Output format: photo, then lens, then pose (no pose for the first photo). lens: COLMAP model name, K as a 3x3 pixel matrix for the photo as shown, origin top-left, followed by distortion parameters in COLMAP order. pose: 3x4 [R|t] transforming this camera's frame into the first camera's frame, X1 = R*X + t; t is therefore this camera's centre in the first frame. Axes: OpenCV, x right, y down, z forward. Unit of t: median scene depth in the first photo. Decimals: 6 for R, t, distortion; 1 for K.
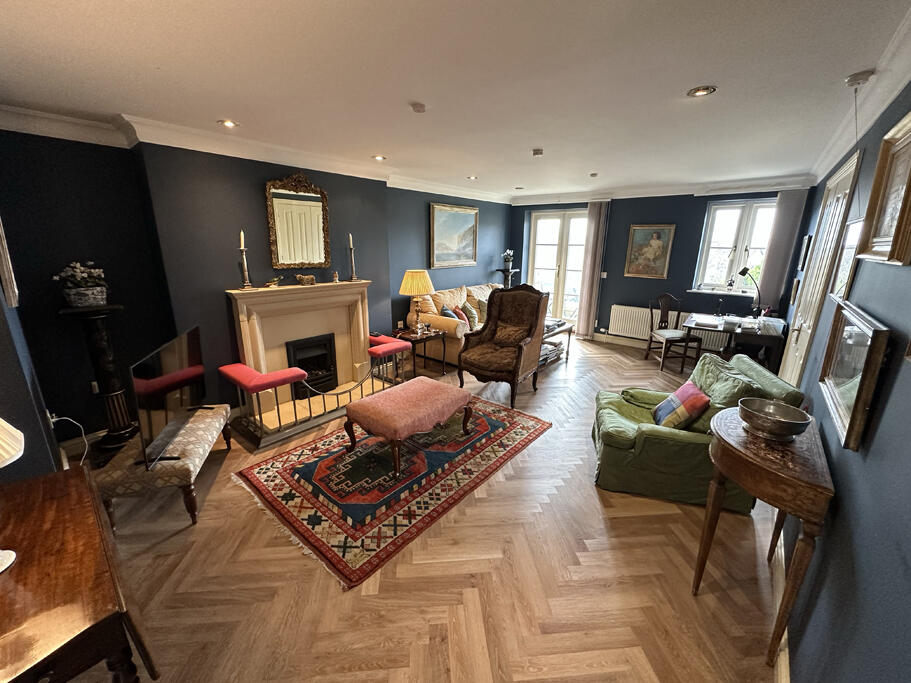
lens RADIAL K [[361.6, 0, 455.5], [0, 361.6, 341.5], [0, 0, 1]] dist [-0.000599, -0.000121]
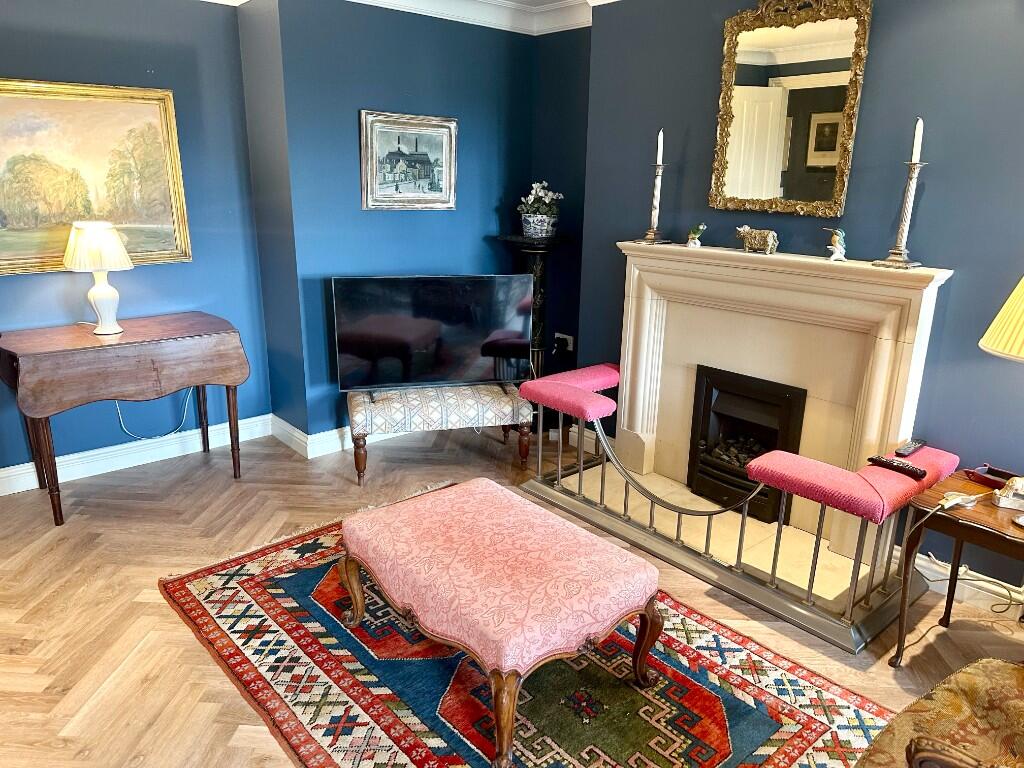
lens RADIAL K [[721.3, 0, 509.5], [0, 721.3, 386.3], [0, 0, 1]] dist [0.070046, -0.084099]
pose [[-0.146122, 0.265654, -0.952930, 0.645189], [-0.269426, 0.916170, 0.296720, -0.248698], [0.951871, 0.300101, -0.062299, 1.096489]]
